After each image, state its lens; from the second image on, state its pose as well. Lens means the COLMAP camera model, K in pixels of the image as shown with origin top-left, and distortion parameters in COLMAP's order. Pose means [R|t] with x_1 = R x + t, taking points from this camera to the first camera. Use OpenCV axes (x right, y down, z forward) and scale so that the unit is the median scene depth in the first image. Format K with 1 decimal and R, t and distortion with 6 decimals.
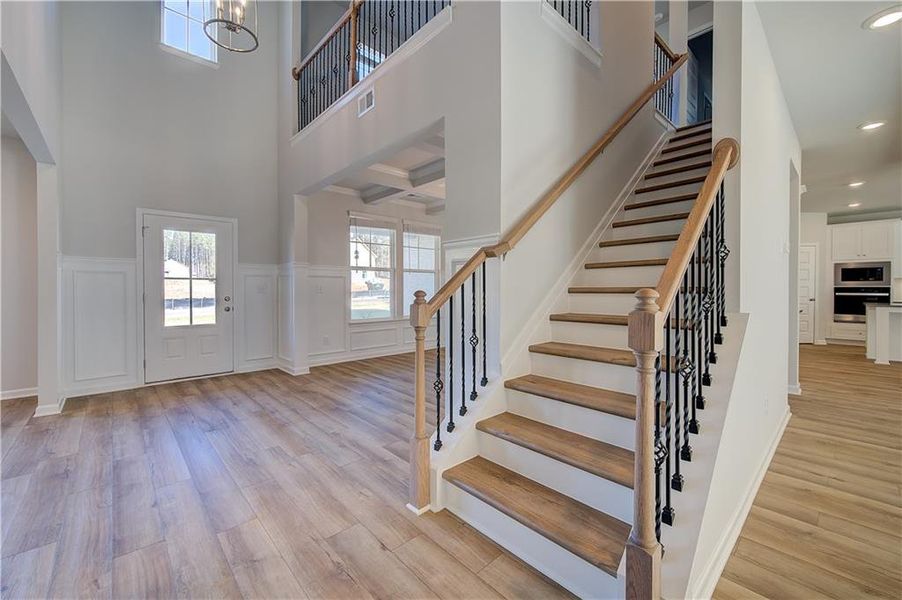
lens RADIAL K [[367.5, 0, 453.5], [0, 367.5, 291.7], [0, 0, 1]] dist [0.011022, -0.002923]
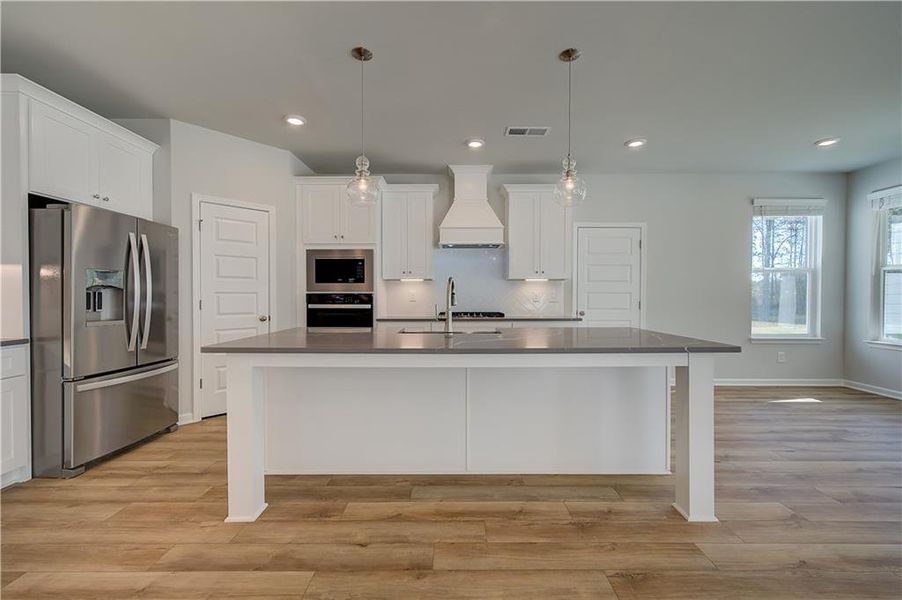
lens RADIAL K [[383.0, 0, 452.0], [0, 383.0, 299.4], [0, 0, 1]] dist [0.004902, -0.000293]
pose [[0.688968, -0.005359, 0.724772, 0.799021], [-0.000019, 0.999973, 0.007412, -0.007897], [-0.724792, -0.005121, 0.688949, 0.474876]]
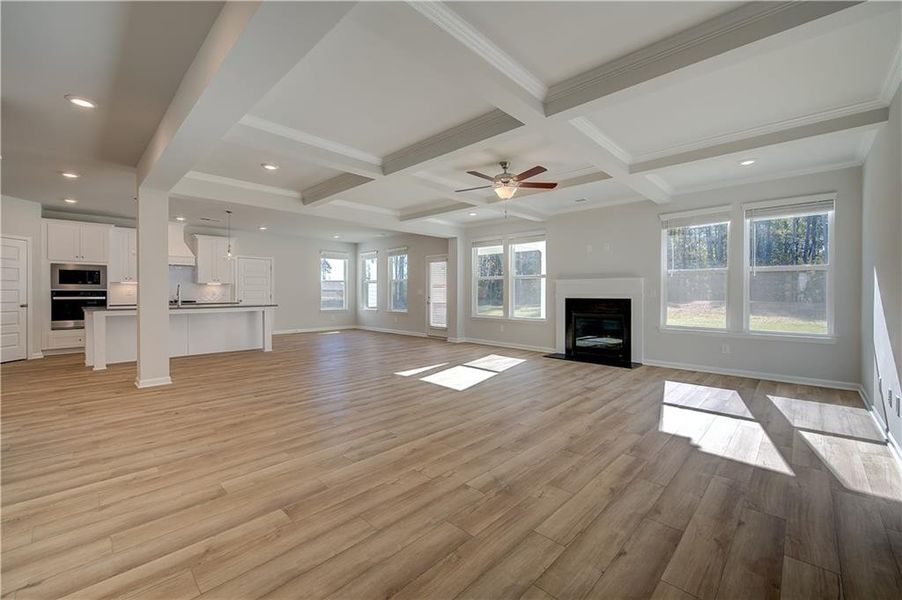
lens RADIAL K [[367.5, 0, 445.2], [0, 367.5, 297.5], [0, 0, 1]] dist [0.011022, -0.002923]
pose [[-0.031405, -0.011684, 0.999438, 0.121846], [0.002259, 0.999928, 0.011761, -0.003777], [-0.999504, 0.002627, -0.031376, 0.095287]]
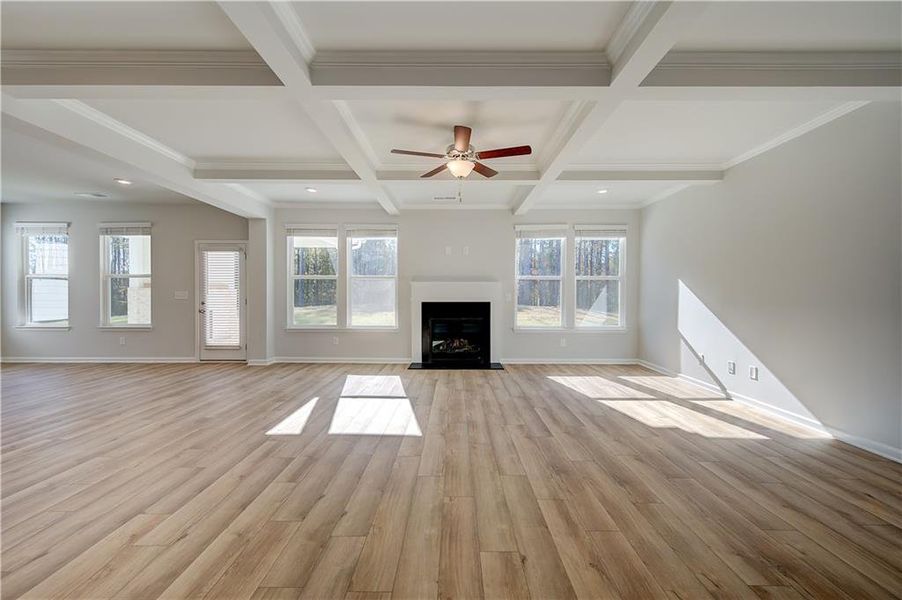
lens RADIAL K [[367.5, 0, 447.6], [0, 367.5, 300.7], [0, 0, 1]] dist [0.011022, -0.002923]
pose [[-0.714289, -0.008988, 0.699793, 0.399801], [0.001857, 0.999890, 0.014738, -0.005888], [-0.699848, 0.011827, -0.714193, 0.327777]]
